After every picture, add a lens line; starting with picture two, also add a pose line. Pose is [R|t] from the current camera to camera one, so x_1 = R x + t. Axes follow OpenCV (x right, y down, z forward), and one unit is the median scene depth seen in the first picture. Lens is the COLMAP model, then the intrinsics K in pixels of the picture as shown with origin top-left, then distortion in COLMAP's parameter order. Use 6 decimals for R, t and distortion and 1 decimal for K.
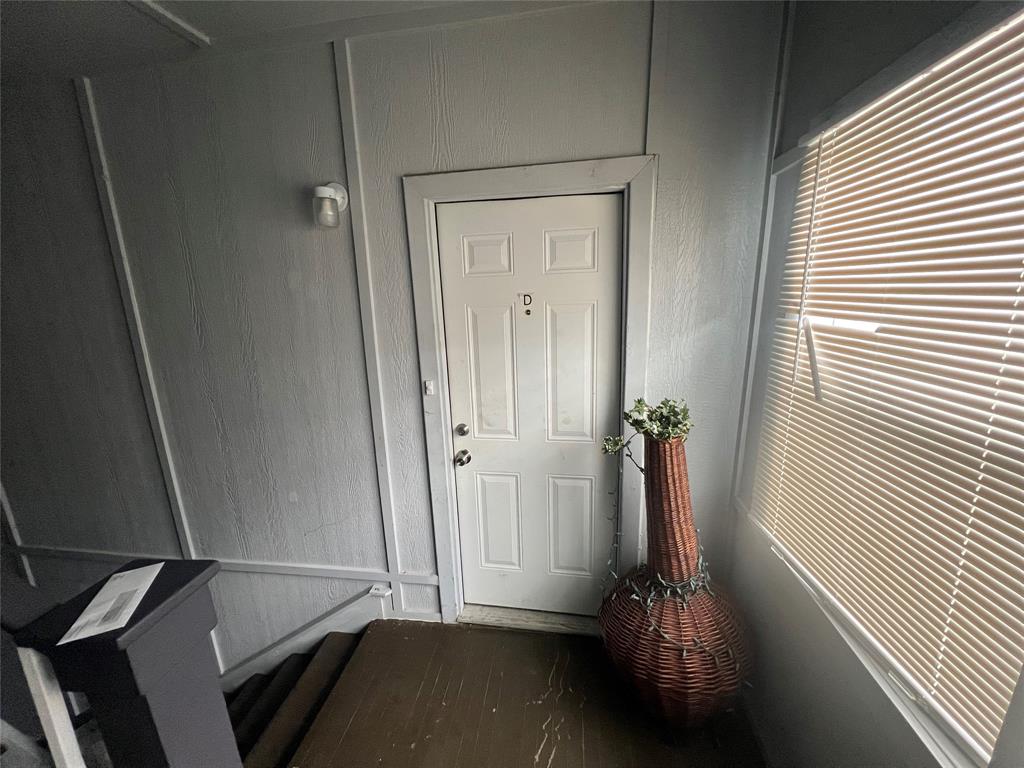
lens RADIAL K [[410.1, 0, 511.9], [0, 410.1, 382.7], [0, 0, 1]] dist [0.000416, 0.000596]
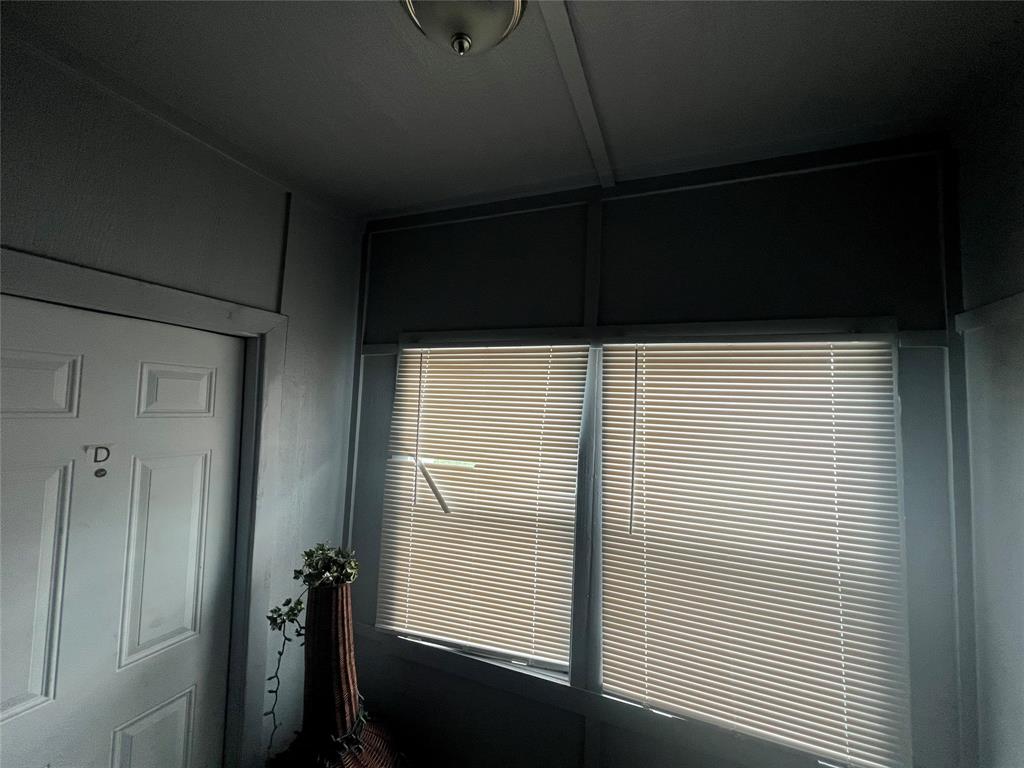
lens RADIAL K [[410.1, 0, 508.1], [0, 410.1, 385.5], [0, 0, 1]] dist [0.000416, 0.000596]
pose [[0.248755, 0.095710, 0.963826, -0.504332], [0.174227, 0.974452, -0.141731, -0.112395], [-0.952768, 0.203180, 0.225725, 0.215860]]
